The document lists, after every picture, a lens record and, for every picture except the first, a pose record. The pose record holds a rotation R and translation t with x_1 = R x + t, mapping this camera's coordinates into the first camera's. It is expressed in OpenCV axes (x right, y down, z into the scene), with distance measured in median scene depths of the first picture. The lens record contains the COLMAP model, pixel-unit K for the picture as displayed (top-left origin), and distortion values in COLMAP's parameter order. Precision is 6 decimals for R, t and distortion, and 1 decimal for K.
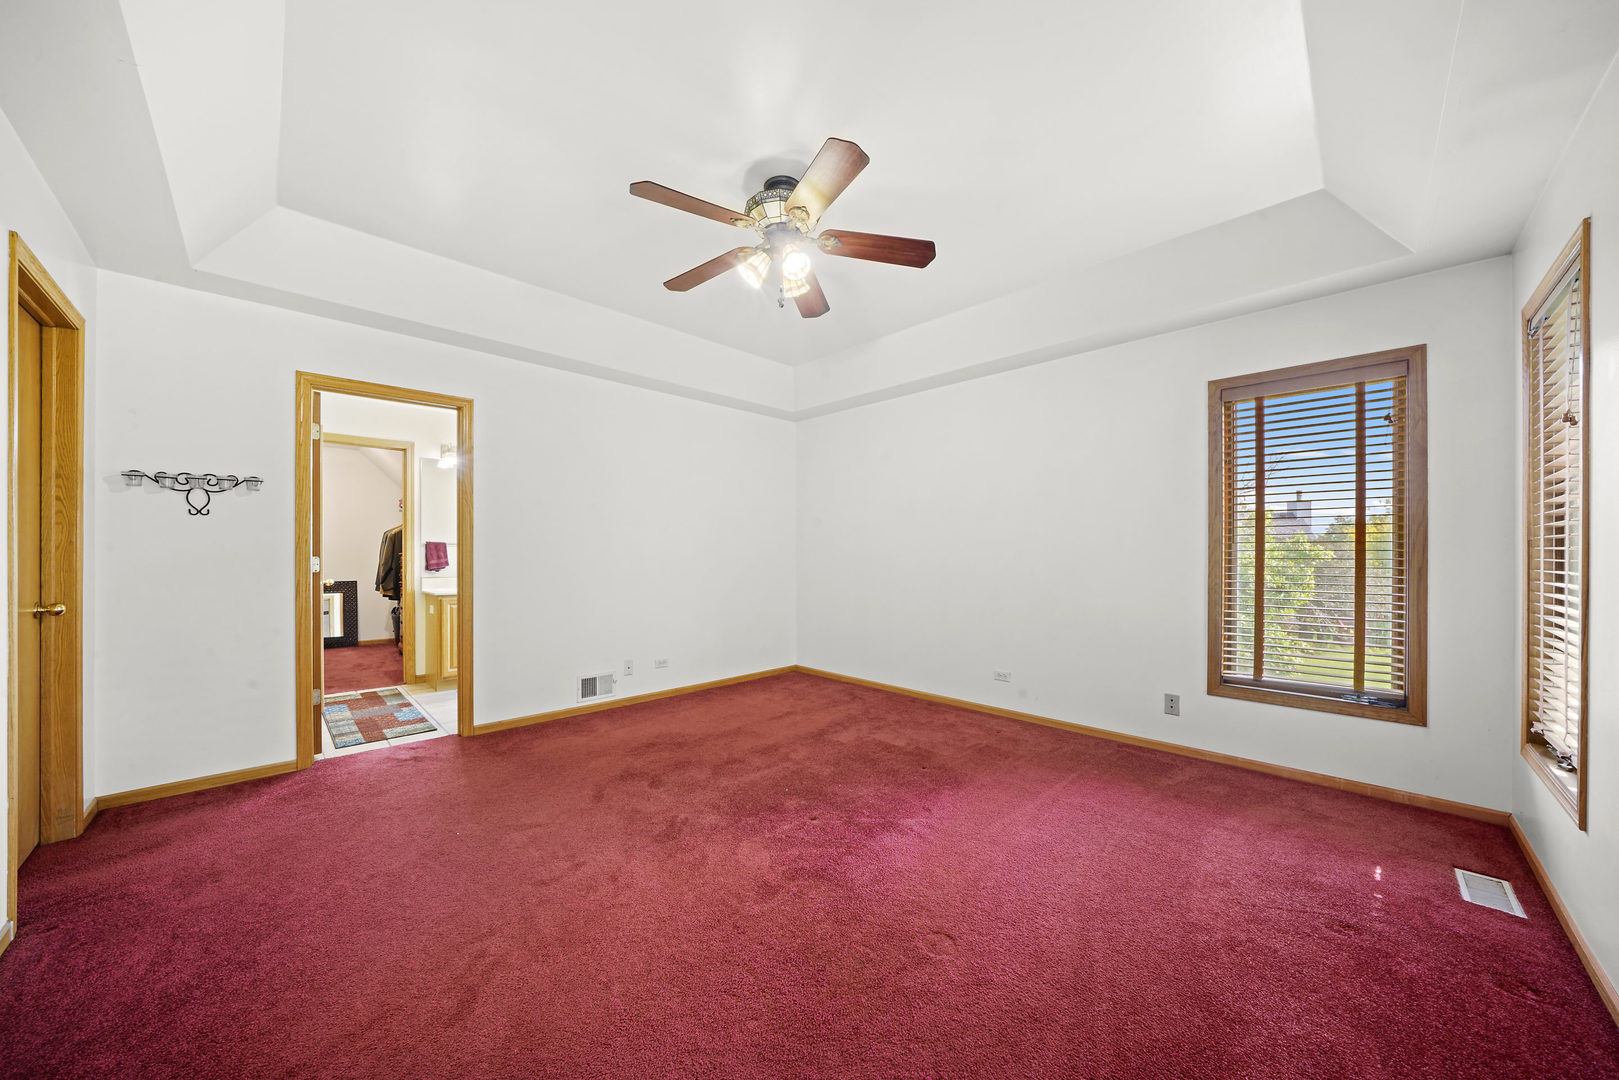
lens RADIAL K [[557.5, 0, 815.9], [0, 557.5, 550.9], [0, 0, 1]] dist [-0.018419, -0.000041]
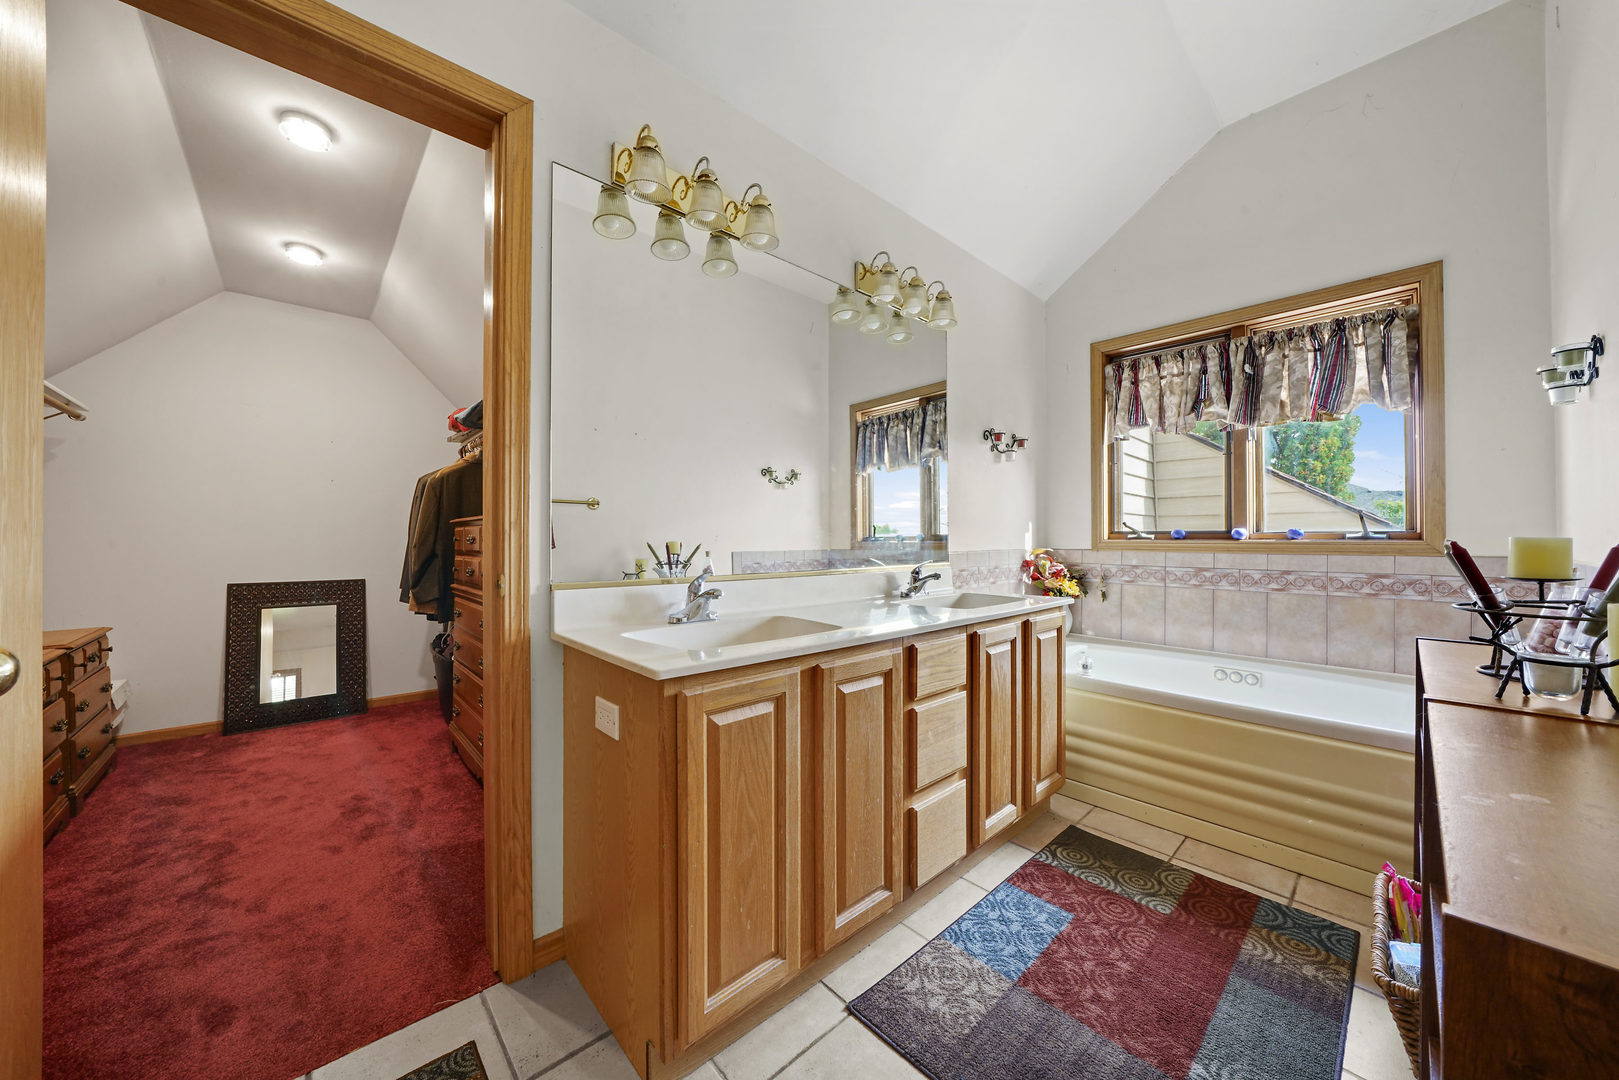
lens RADIAL K [[557.5, 0, 803.5], [0, 557.5, 534.5], [0, 0, 1]] dist [-0.018419, -0.000041]
pose [[0.998650, -0.002365, -0.051889, -0.422564], [0.002080, 0.999982, -0.005543, 0.017441], [0.051901, 0.005428, 0.998637, 0.536444]]
